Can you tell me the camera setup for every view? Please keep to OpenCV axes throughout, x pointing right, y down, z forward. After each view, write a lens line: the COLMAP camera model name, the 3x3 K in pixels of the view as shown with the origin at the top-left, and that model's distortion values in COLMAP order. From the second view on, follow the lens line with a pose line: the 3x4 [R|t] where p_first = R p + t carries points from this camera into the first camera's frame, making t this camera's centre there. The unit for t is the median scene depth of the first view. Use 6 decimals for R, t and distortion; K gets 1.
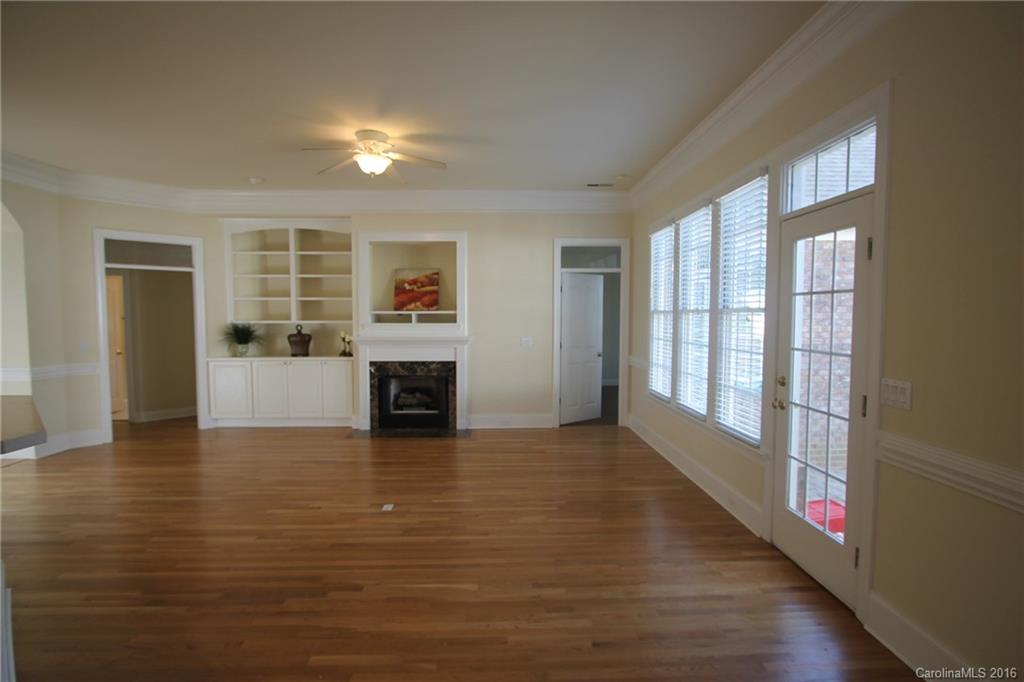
lens RADIAL K [[500.0, 0, 517.3], [0, 500.0, 344.1], [0, 0, 1]] dist [-0.017807, 0.000891]
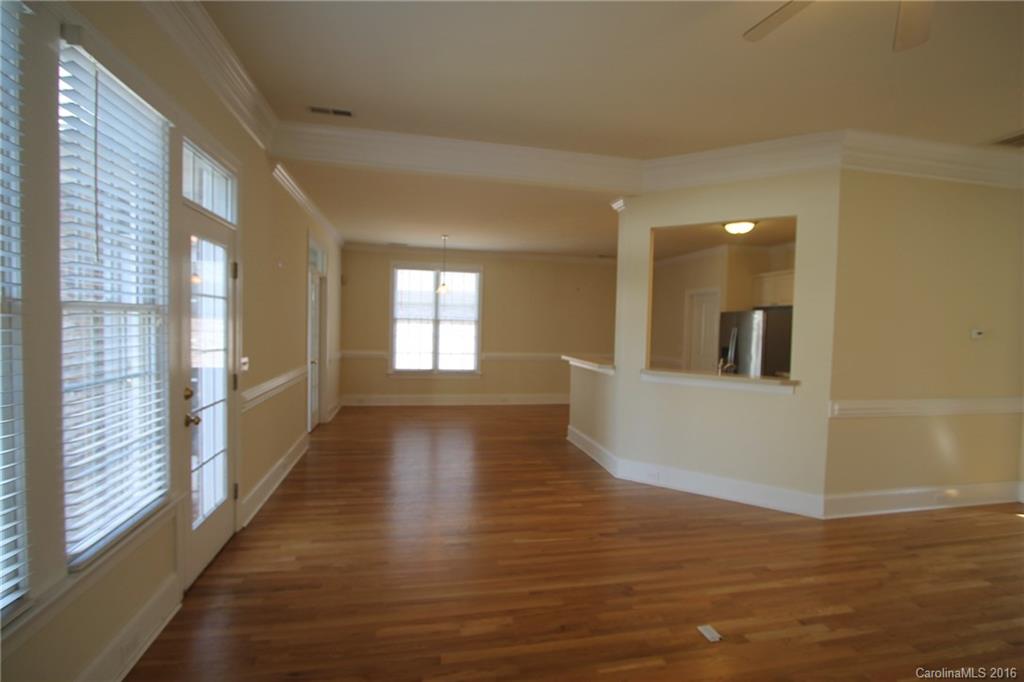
lens RADIAL K [[486.3, 0, 514.0], [0, 486.3, 343.9], [0, 0, 1]] dist [-0.018590, 0.002650]
pose [[-0.983519, -0.018373, -0.179869, 0.060975], [-0.036163, 0.994711, 0.096133, -0.052453], [0.177152, 0.101053, -0.978982, 0.900517]]
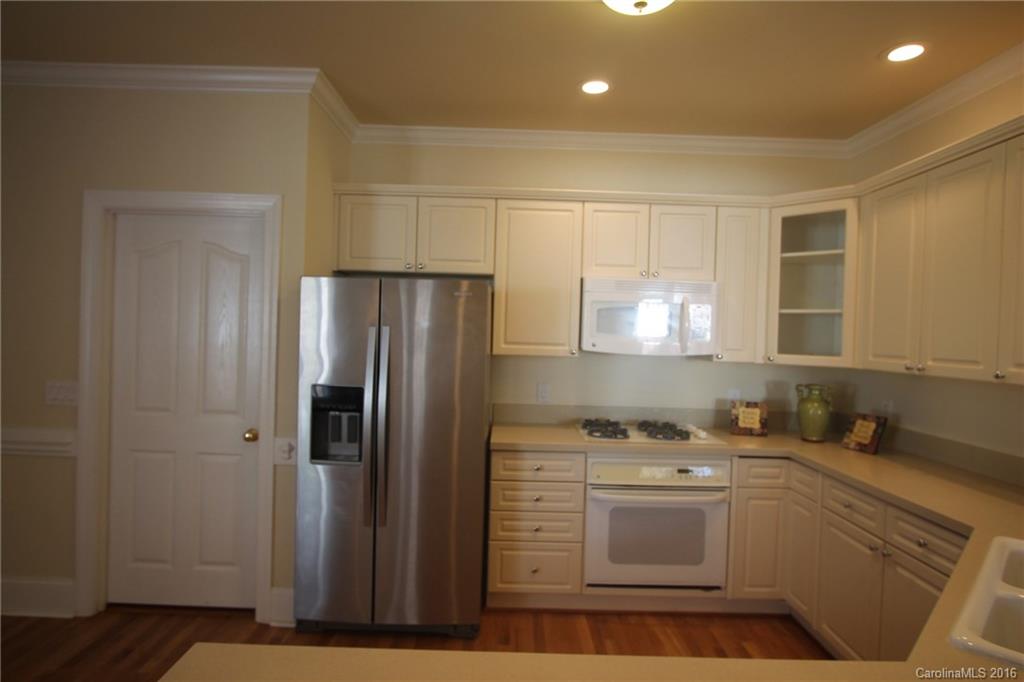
lens RADIAL K [[569.0, 0, 510.6], [0, 569.0, 342.7], [0, 0, 1]] dist [-0.027439, 0.007258]
pose [[-0.033312, 0.016598, -0.999307, -0.187250], [-0.087963, 0.995933, 0.019474, -0.005134], [0.995567, 0.088550, -0.031716, 0.054217]]
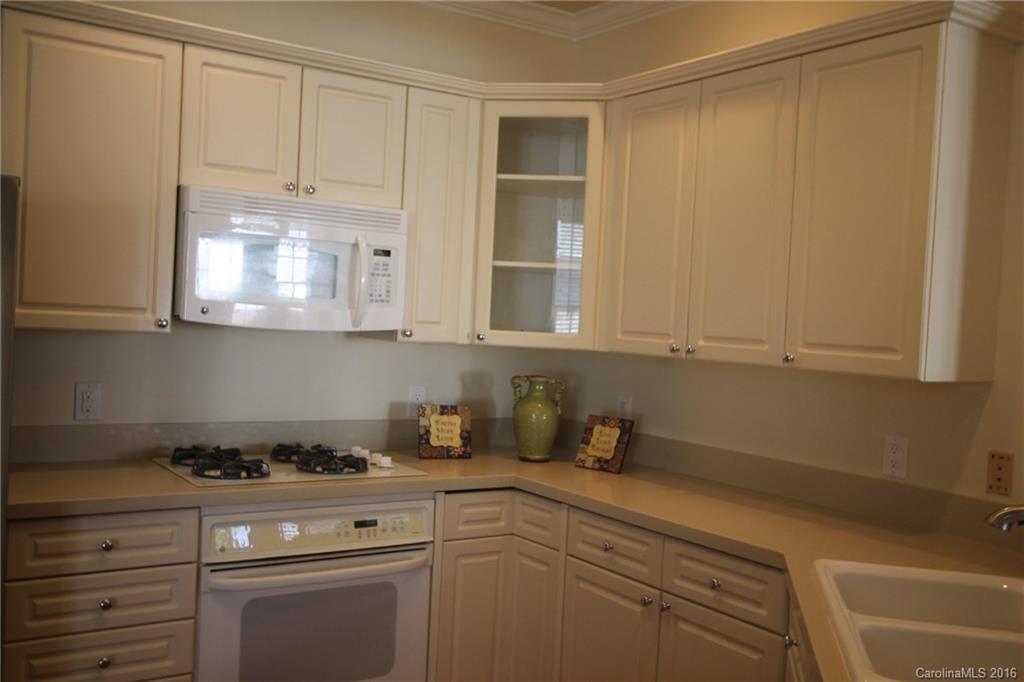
lens RADIAL K [[1001.9, 0, 515.6], [0, 1001.9, 344.0], [0, 0, 1]] dist [0.005517, 0.000000]
pose [[0.525664, 0.048894, -0.849286, -0.200784], [-0.099571, 0.995021, -0.004345, 0.003060], [0.844845, 0.086848, 0.527915, -0.015607]]
